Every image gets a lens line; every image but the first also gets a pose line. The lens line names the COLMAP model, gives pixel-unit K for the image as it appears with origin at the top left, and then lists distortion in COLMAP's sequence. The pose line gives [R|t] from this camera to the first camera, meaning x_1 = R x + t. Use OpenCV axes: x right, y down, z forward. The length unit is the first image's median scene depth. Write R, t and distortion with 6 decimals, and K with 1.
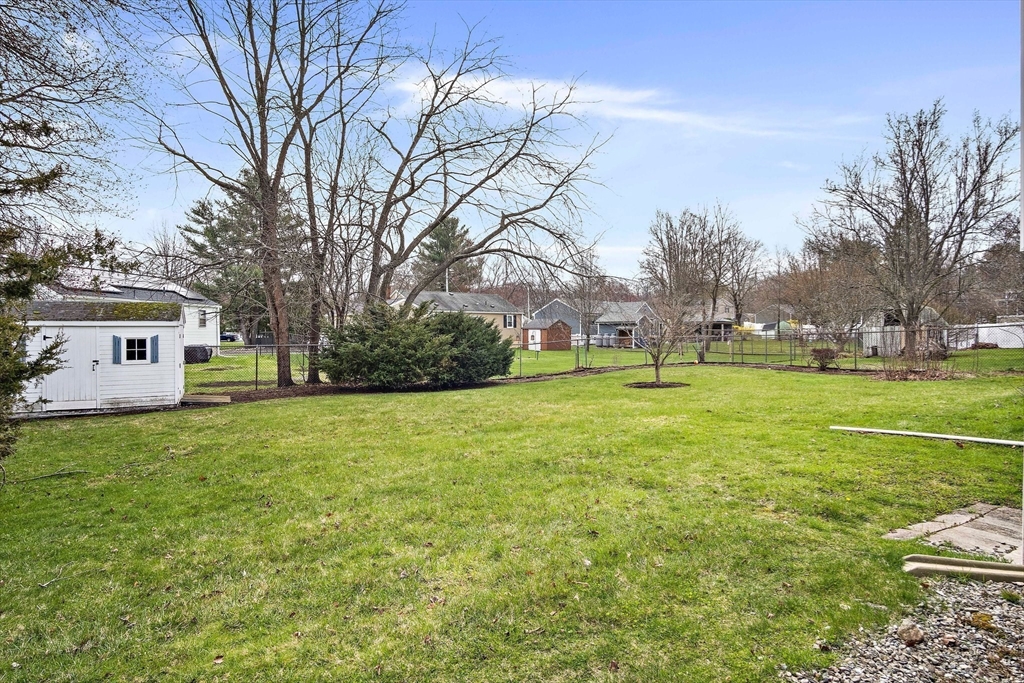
lens RADIAL K [[555.9, 0, 512.0], [0, 555.9, 341.5], [0, 0, 1]] dist [-0.017810, 0.001347]
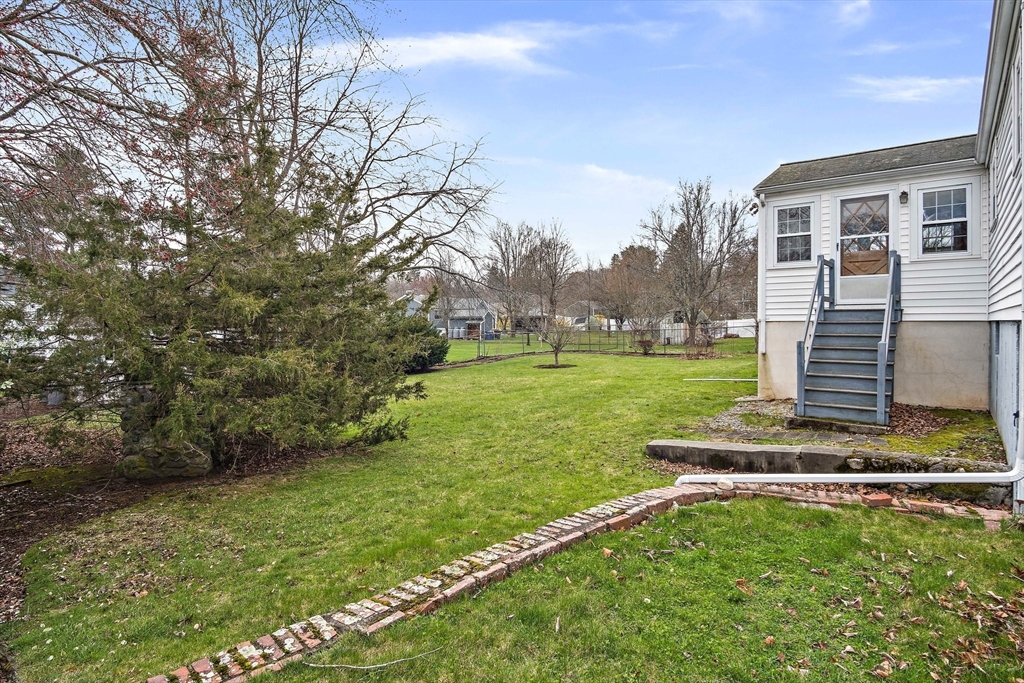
lens RADIAL K [[555.9, 0, 512.0], [0, 555.9, 341.5], [0, 0, 1]] dist [-0.017810, 0.001347]
pose [[0.942160, -0.010448, 0.334999, -0.240785], [0.004812, 0.999833, 0.017647, -0.010163], [-0.335128, -0.015015, 0.942053, -0.251276]]
